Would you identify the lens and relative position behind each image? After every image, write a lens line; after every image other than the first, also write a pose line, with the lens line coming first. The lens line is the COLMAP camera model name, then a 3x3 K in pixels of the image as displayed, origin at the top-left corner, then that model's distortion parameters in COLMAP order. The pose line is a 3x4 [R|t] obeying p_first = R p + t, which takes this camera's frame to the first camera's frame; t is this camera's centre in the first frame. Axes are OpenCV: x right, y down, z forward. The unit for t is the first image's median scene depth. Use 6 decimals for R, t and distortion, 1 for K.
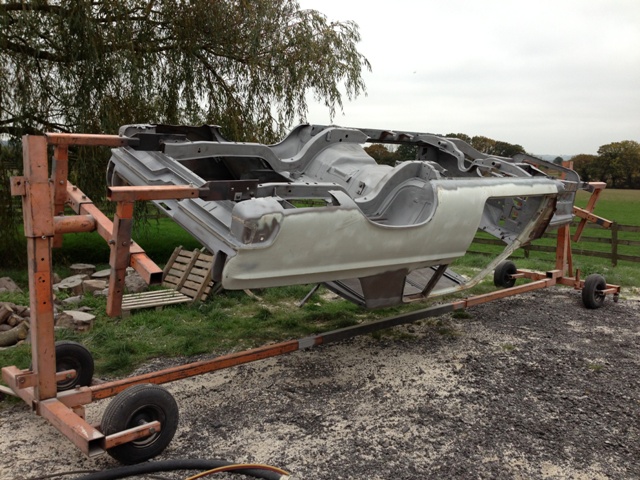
lens RADIAL K [[595.3, 0, 320.0], [0, 595.3, 240.0], [0, 0, 1]] dist [0.018417, 0.005701]
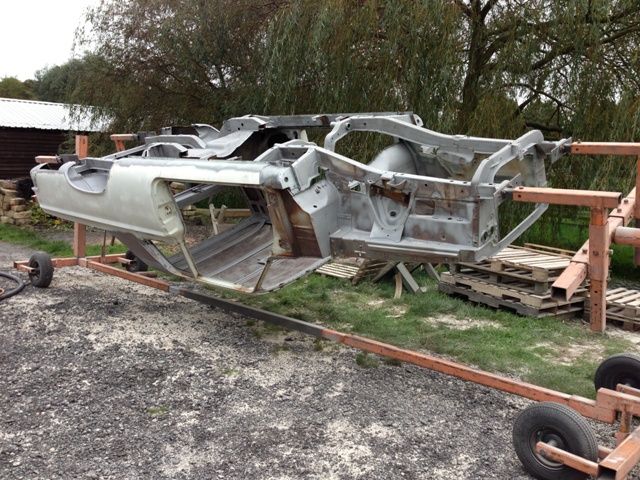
lens RADIAL K [[595.3, 0, 320.0], [0, 595.3, 240.0], [0, 0, 1]] dist [0.018417, 0.005701]
pose [[0.125295, 0.126082, -0.984075, 1.249706], [-0.158210, 0.981738, 0.105639, -0.113987], [0.979424, 0.142454, 0.142954, 1.109801]]
